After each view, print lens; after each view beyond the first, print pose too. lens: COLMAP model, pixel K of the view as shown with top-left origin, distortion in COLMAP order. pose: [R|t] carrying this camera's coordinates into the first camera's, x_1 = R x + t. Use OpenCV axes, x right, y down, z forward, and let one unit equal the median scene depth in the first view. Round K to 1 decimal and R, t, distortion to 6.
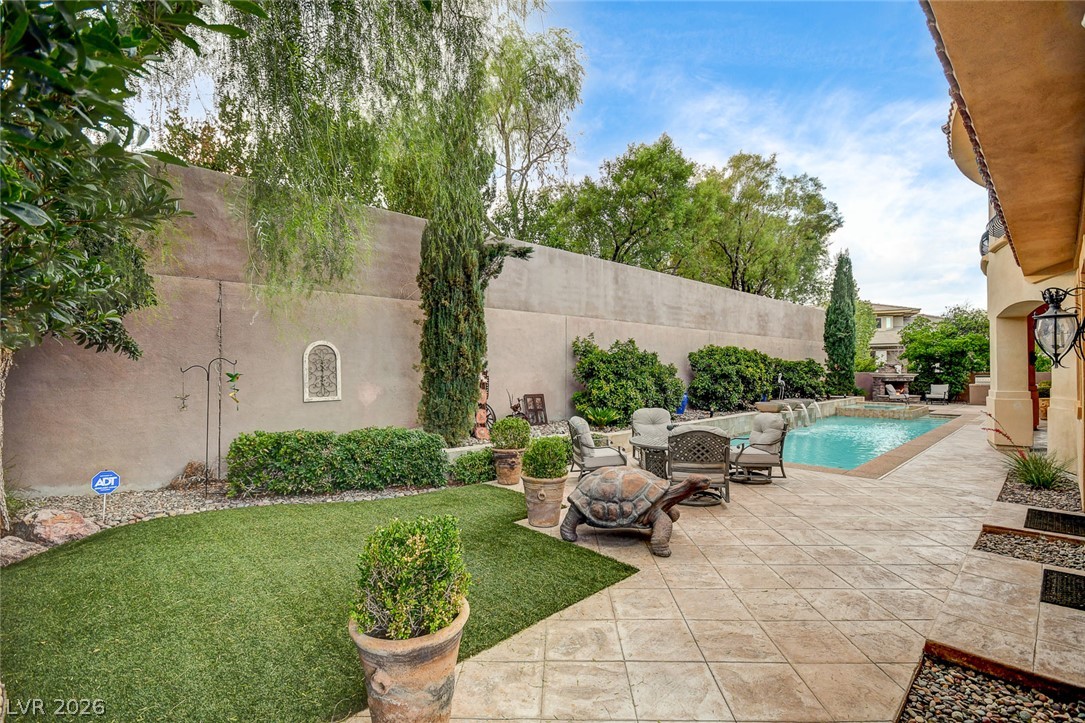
lens RADIAL K [[480.9, 0, 526.1], [0, 480.9, 370.8], [0, 0, 1]] dist [0.001944, -0.006431]
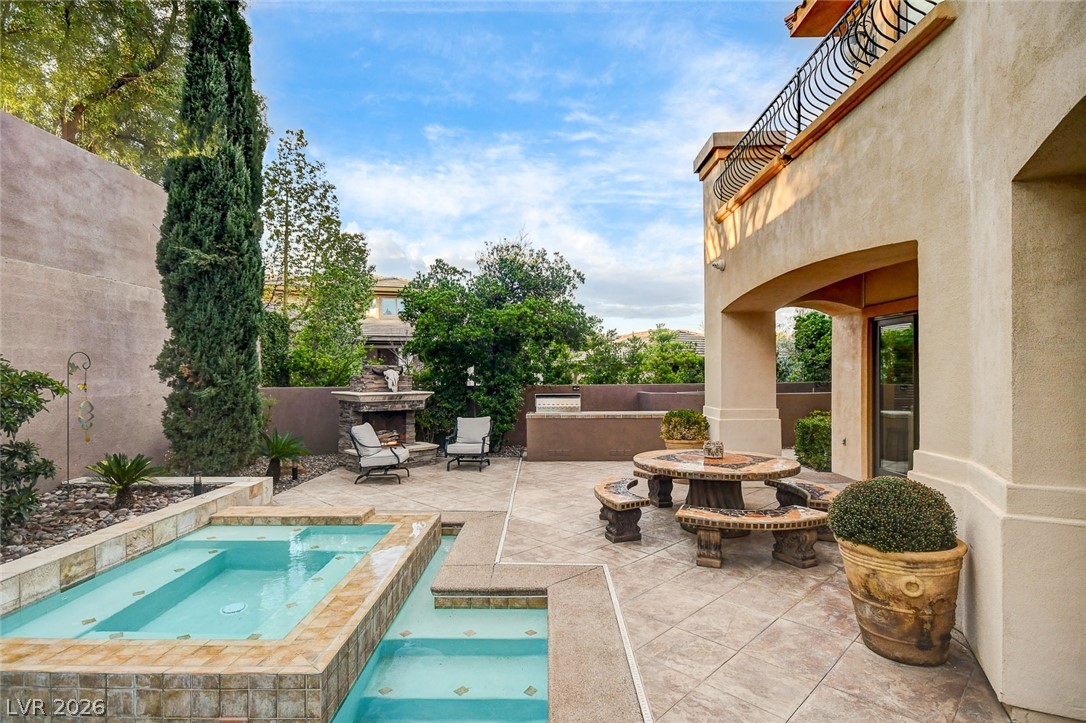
lens RADIAL K [[531.8, 0, 539.6], [0, 531.8, 370.4], [0, 0, 1]] dist [0.003801, 0.000480]
pose [[0.680320, 0.006819, 0.732883, 0.774287], [-0.002497, 0.999972, -0.006986, -0.011921], [-0.732911, 0.002923, 0.680319, 0.887635]]
